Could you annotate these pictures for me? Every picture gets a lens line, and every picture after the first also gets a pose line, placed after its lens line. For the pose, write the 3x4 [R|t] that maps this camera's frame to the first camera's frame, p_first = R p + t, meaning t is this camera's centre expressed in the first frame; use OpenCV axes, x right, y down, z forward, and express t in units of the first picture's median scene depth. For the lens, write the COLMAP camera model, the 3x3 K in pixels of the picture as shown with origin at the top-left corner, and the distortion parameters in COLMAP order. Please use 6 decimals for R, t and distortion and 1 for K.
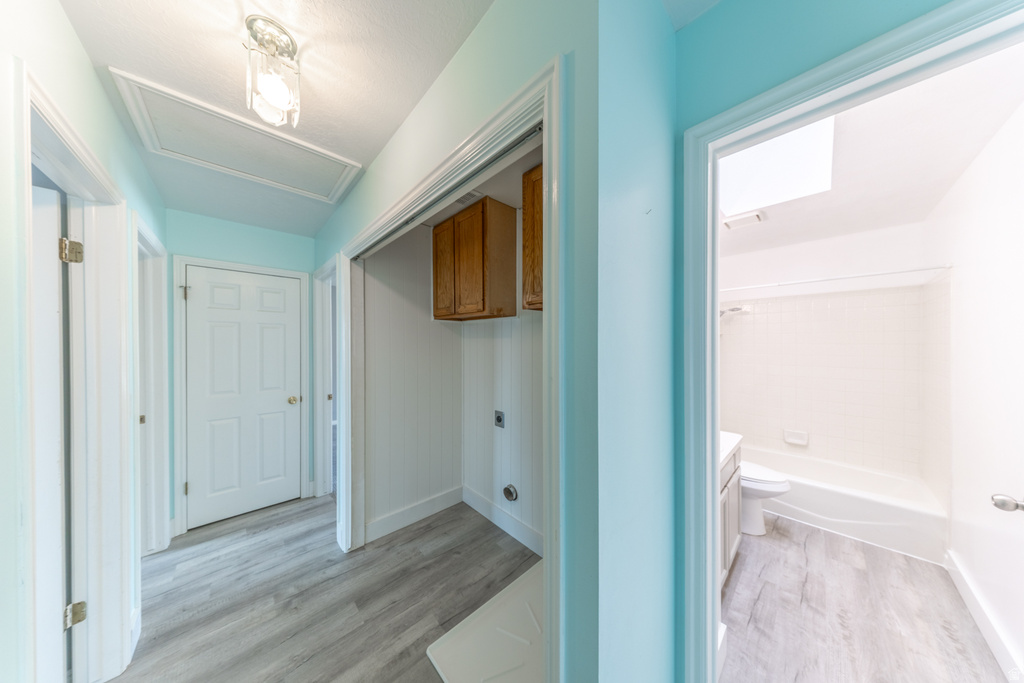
lens RADIAL K [[292.4, 0, 515.3], [0, 292.4, 342.4], [0, 0, 1]] dist [0.005403, 0.000391]
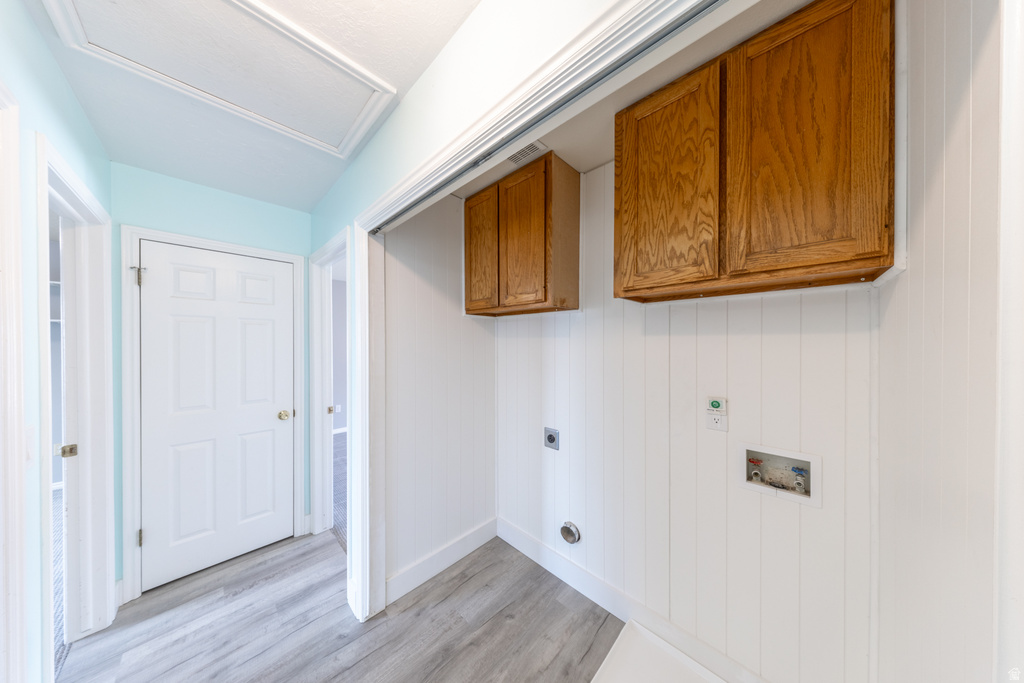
lens RADIAL K [[292.4, 0, 513.0], [0, 292.4, 343.5], [0, 0, 1]] dist [0.005403, 0.000391]
pose [[0.999108, -0.000162, 0.042226, -0.219946], [0.000111, 0.999999, 0.001232, 0.001053], [-0.042226, -0.001226, 0.999107, 0.228776]]
